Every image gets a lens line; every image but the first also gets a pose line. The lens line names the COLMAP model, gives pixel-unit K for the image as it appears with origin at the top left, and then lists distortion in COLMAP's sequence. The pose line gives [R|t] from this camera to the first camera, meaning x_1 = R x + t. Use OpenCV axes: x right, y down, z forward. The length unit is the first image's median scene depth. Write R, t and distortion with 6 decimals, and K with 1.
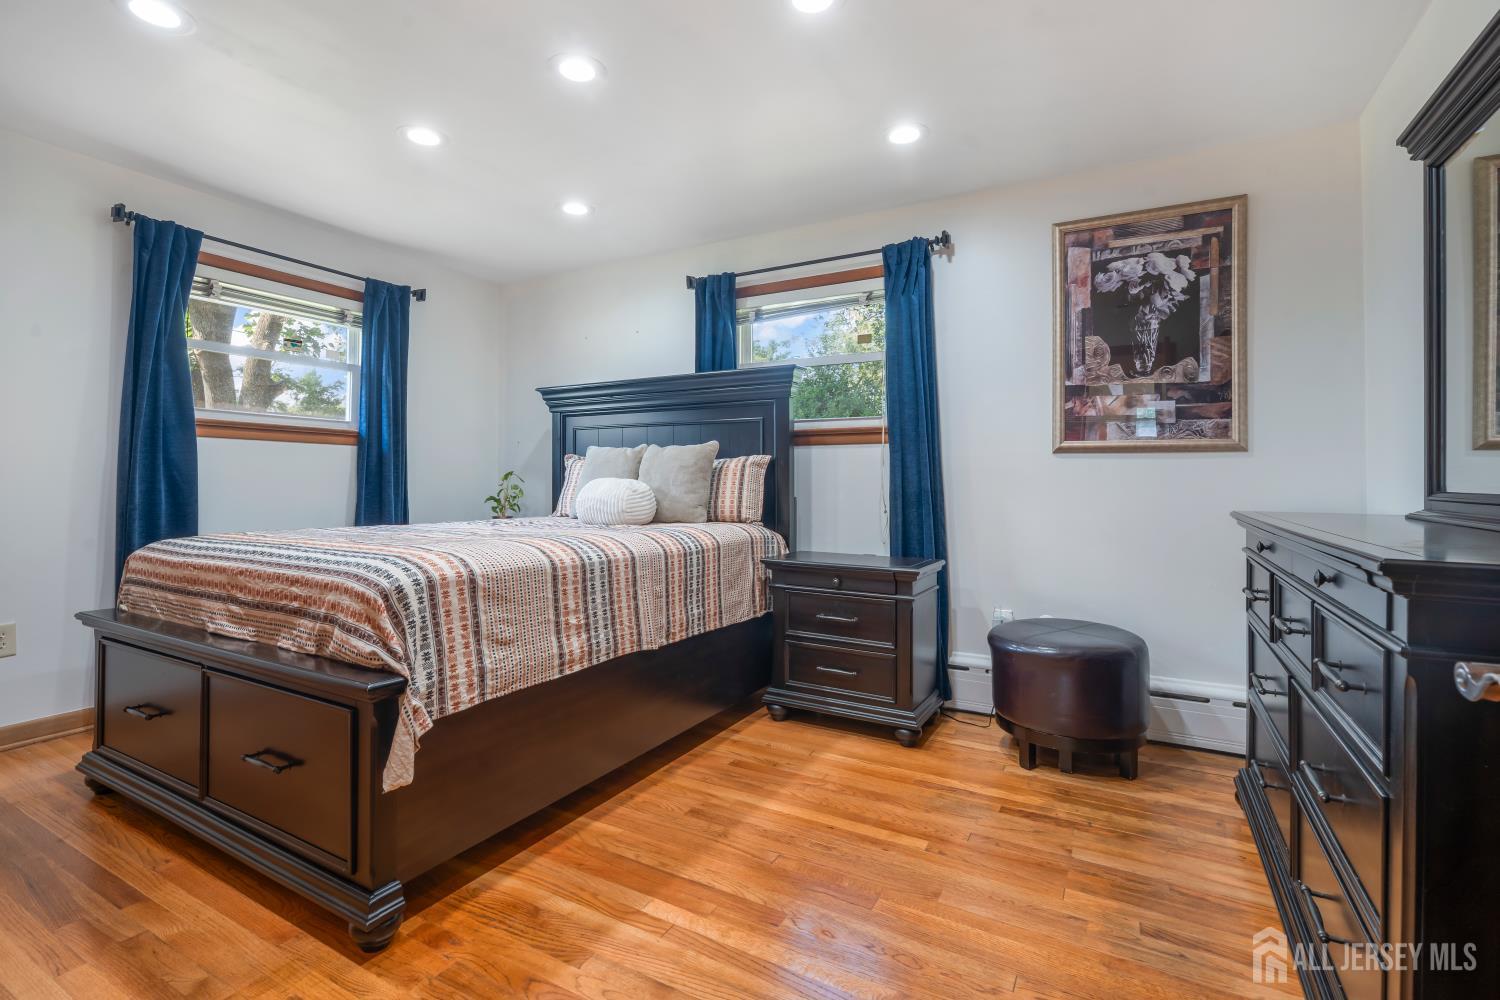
lens RADIAL K [[680.2, 0, 754.3], [0, 680.2, 485.0], [0, 0, 1]] dist [0.001324, 0.003823]
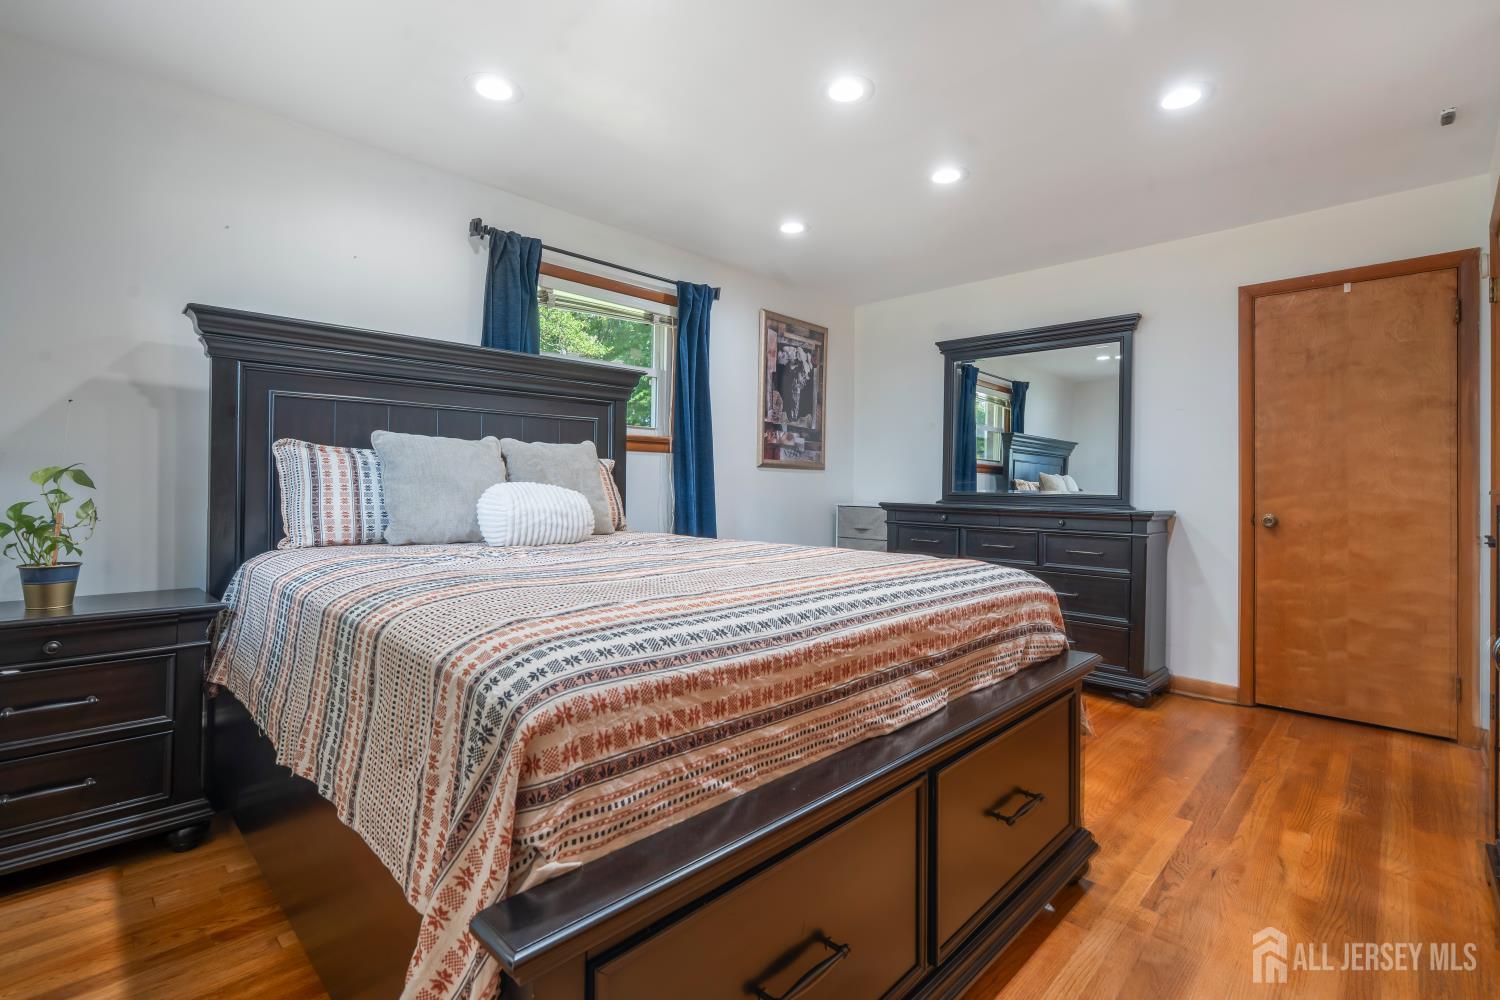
lens RADIAL K [[680.2, 0, 754.2], [0, 680.2, 491.0], [0, 0, 1]] dist [0.001324, 0.003823]
pose [[0.258748, -0.010073, 0.965892, -1.004283], [0.001098, 0.999948, 0.010134, -0.011351], [-0.965944, -0.001561, 0.258746, 0.667593]]
